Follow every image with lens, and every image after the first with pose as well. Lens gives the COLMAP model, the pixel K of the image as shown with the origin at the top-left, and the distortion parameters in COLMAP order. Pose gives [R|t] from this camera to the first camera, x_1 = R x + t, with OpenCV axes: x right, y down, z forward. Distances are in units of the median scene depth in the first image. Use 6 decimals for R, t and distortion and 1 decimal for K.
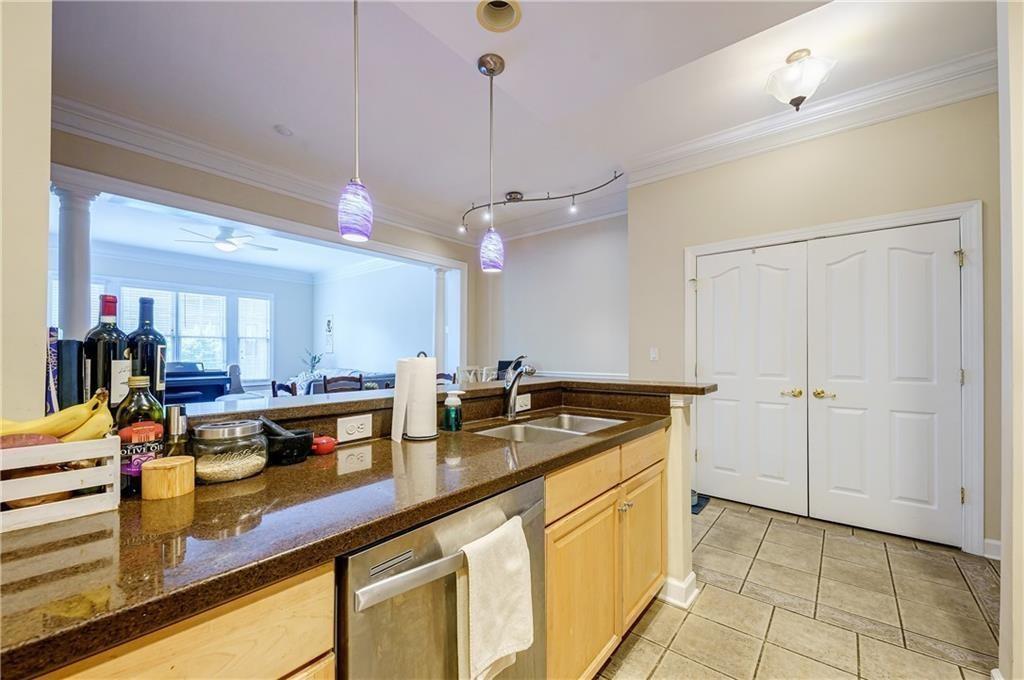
lens RADIAL K [[401.3, 0, 510.9], [0, 401.3, 350.1], [0, 0, 1]] dist [0.014903, -0.007197]
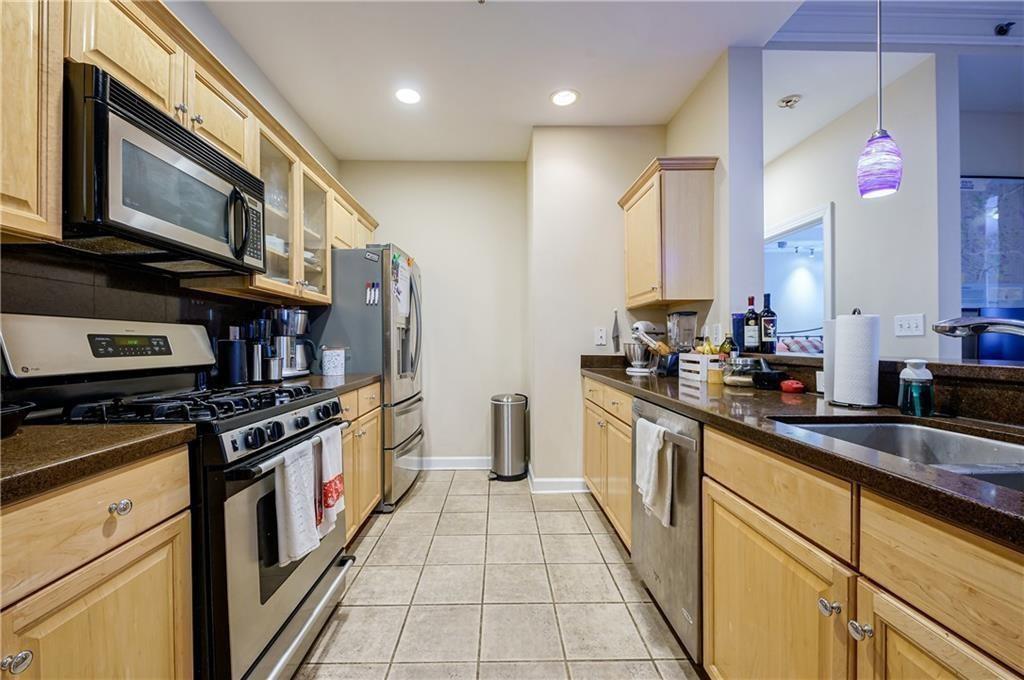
lens RADIAL K [[401.3, 0, 506.2], [0, 401.3, 343.1], [0, 0, 1]] dist [0.014903, -0.007197]
pose [[-0.762491, 0.001334, -0.646997, 0.563710], [0.007535, 0.999948, -0.006818, 0.048458], [0.646955, -0.010074, -0.762462, 0.711403]]
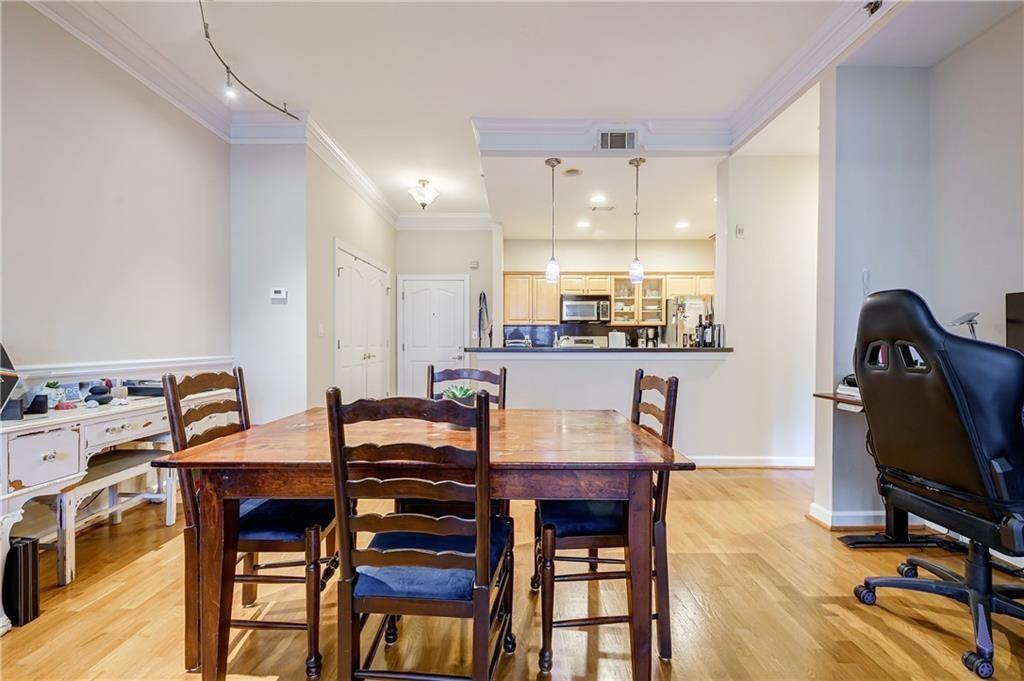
lens RADIAL K [[401.3, 0, 516.5], [0, 401.3, 346.0], [0, 0, 1]] dist [0.014903, -0.007197]
pose [[-0.634510, -0.012268, 0.772818, -1.100672], [-0.010539, 0.999918, 0.007221, 0.056486], [-0.772843, -0.003563, -0.634587, 1.888462]]
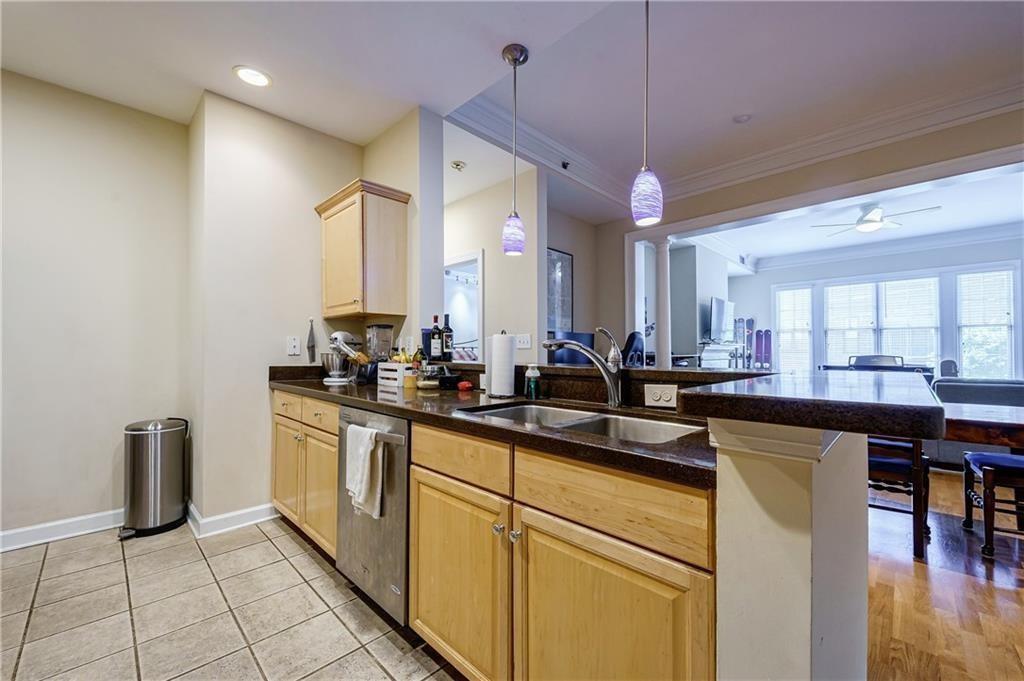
lens RADIAL K [[401.3, 0, 513.6], [0, 401.3, 347.4], [0, 0, 1]] dist [0.014903, -0.007197]
pose [[-0.095074, -0.012516, -0.995392, 0.636491], [0.008632, 0.999873, -0.013397, 0.047031], [0.995433, -0.009866, -0.094954, 0.696977]]
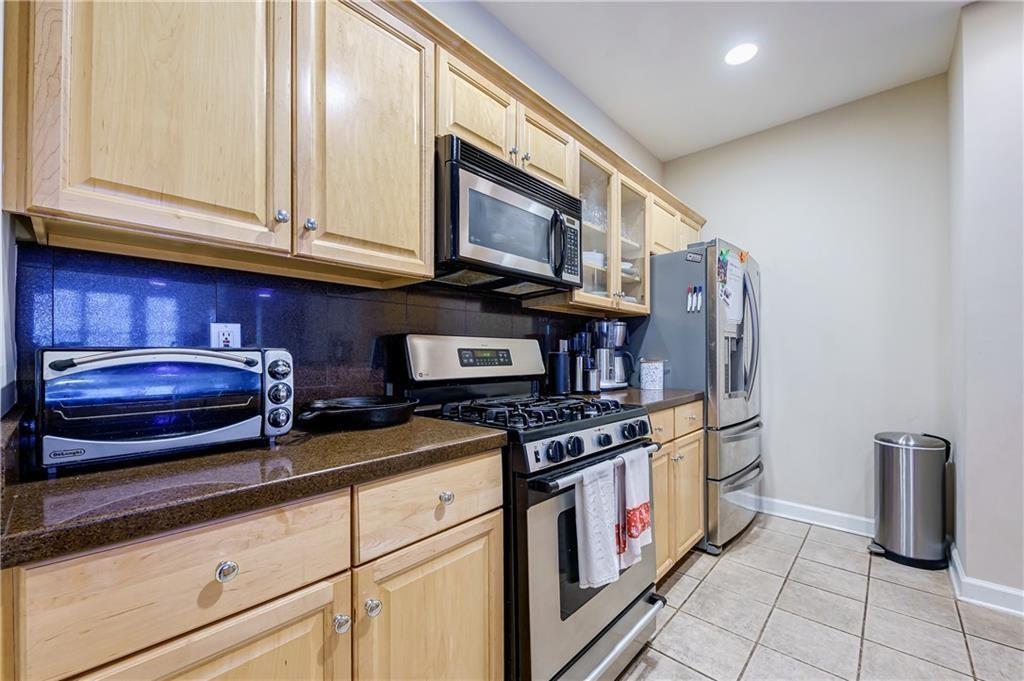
lens RADIAL K [[401.3, 0, 518.3], [0, 401.3, 354.7], [0, 0, 1]] dist [0.014903, -0.007197]
pose [[-0.998274, -0.002321, 0.058676, 0.499907], [-0.002802, 0.999963, -0.008106, 0.045062], [-0.058655, -0.008256, -0.998244, 0.634152]]
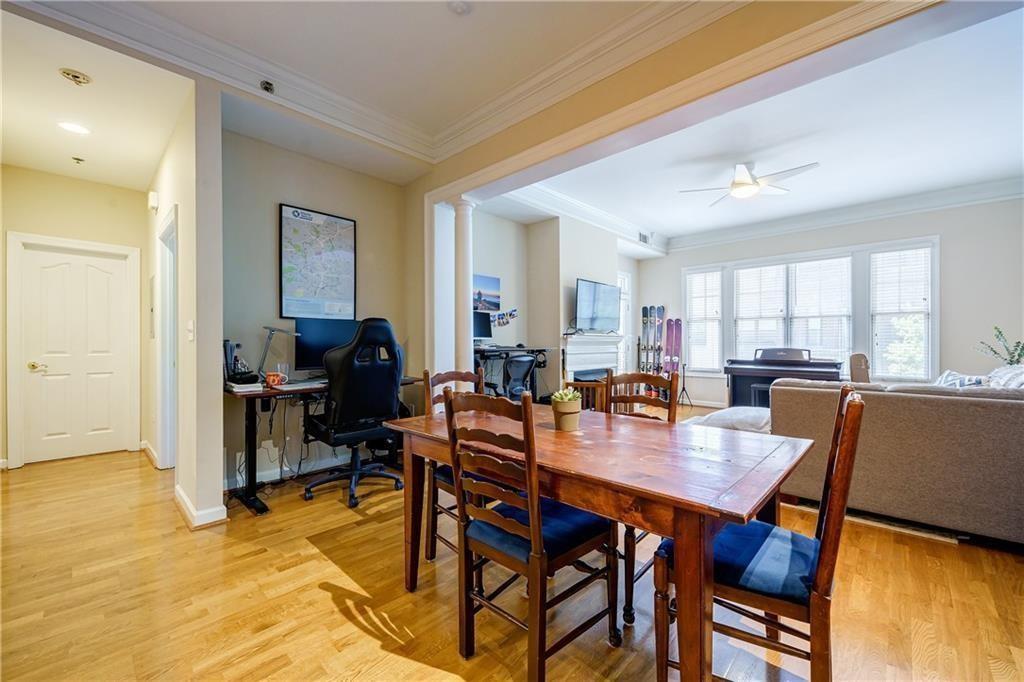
lens RADIAL K [[403.1, 0, 514.9], [0, 403.1, 342.3], [0, 0, 1]] dist [0.009498, -0.004864]
pose [[-0.072576, -0.001828, -0.997361, 0.147466], [0.009055, 0.999956, -0.002491, 0.043608], [0.997322, -0.009212, -0.072556, 1.505956]]
